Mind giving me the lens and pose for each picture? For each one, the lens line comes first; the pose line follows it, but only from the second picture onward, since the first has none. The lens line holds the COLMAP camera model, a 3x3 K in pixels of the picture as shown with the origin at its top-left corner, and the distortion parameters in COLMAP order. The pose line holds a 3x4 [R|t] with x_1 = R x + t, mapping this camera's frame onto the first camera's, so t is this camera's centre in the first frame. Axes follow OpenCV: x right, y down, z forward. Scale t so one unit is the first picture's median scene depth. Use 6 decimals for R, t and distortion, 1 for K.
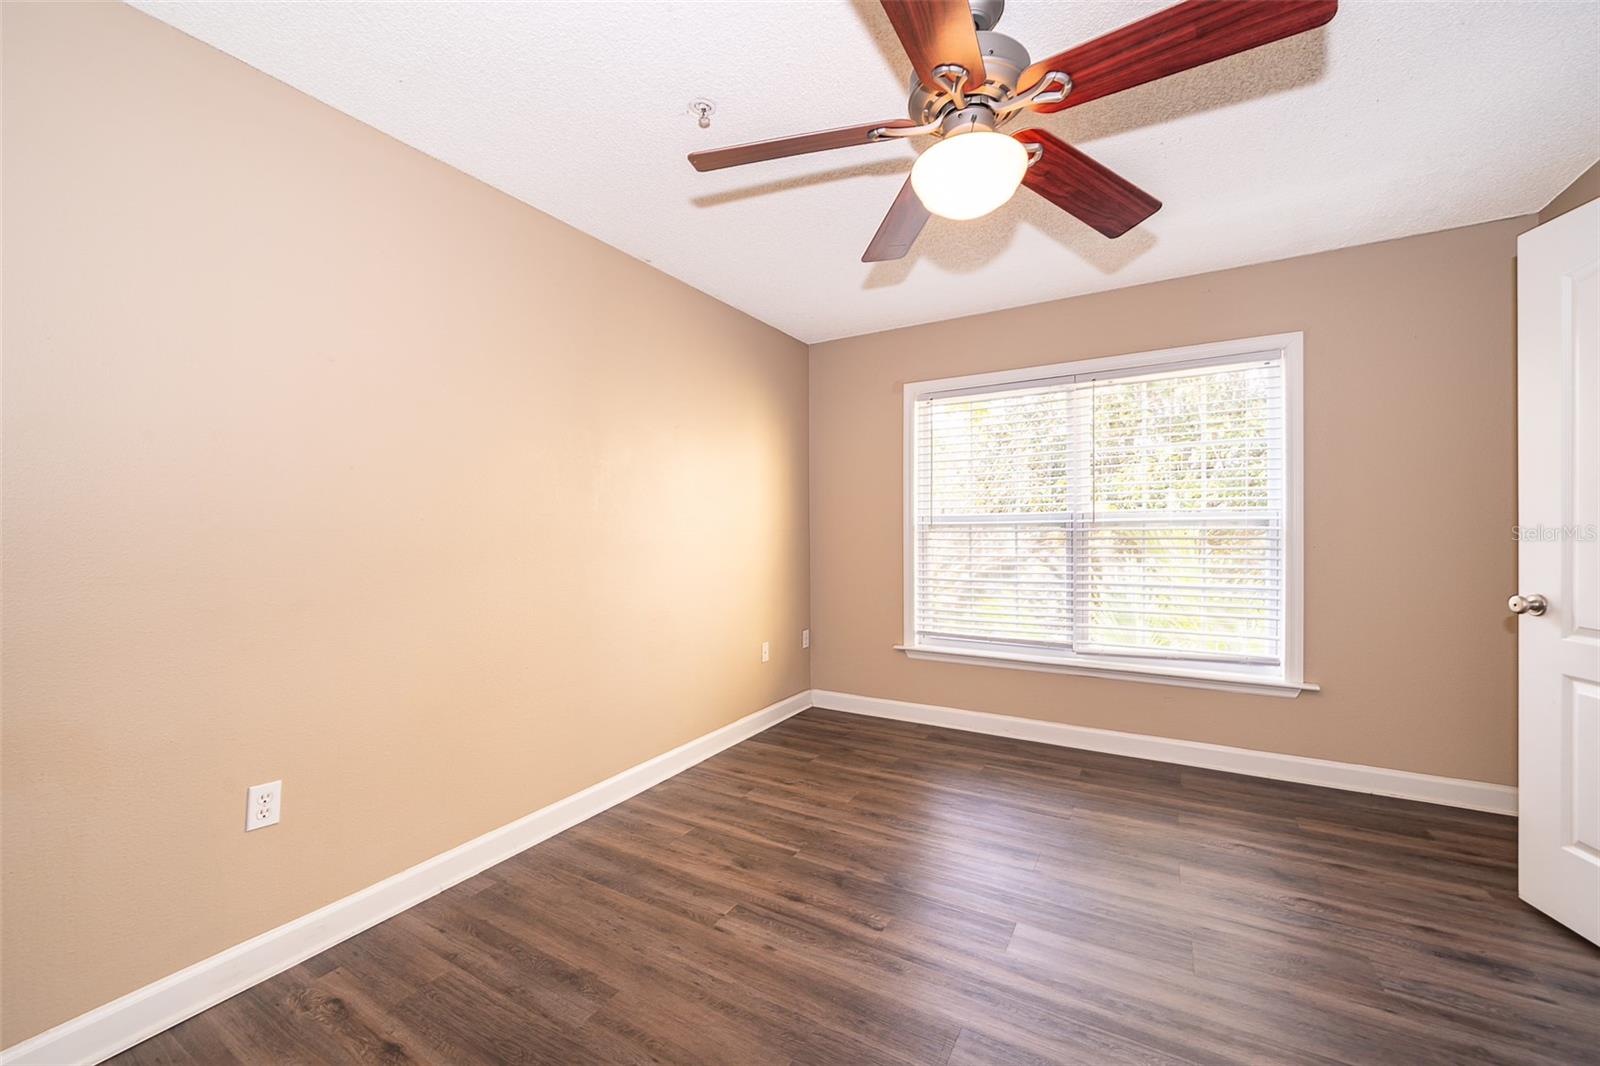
lens RADIAL K [[616.5, 0, 799.3], [0, 616.5, 527.4], [0, 0, 1]] dist [-0.000830, -0.000183]
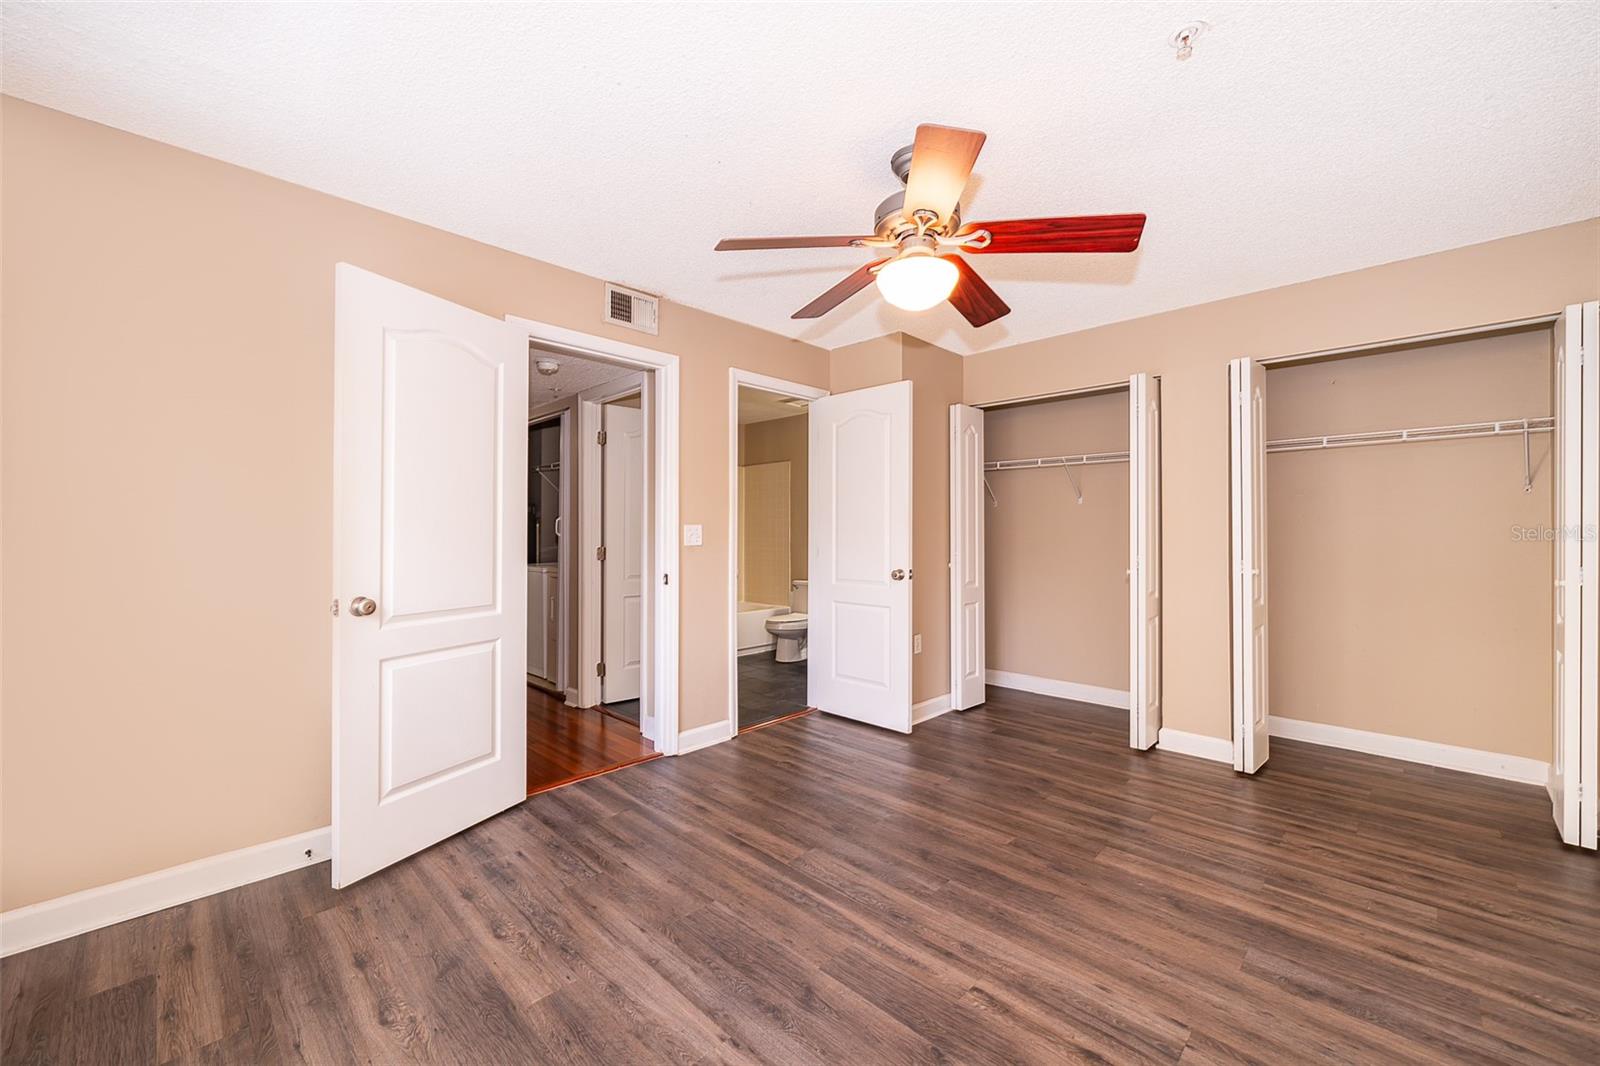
lens RADIAL K [[616.5, 0, 799.3], [0, 616.5, 527.4], [0, 0, 1]] dist [-0.000830, -0.000183]
pose [[-0.969922, 0.007780, 0.243292, 0.162973], [0.005313, 0.999928, -0.010796, -0.001550], [-0.243358, -0.009178, -0.969893, 2.009635]]
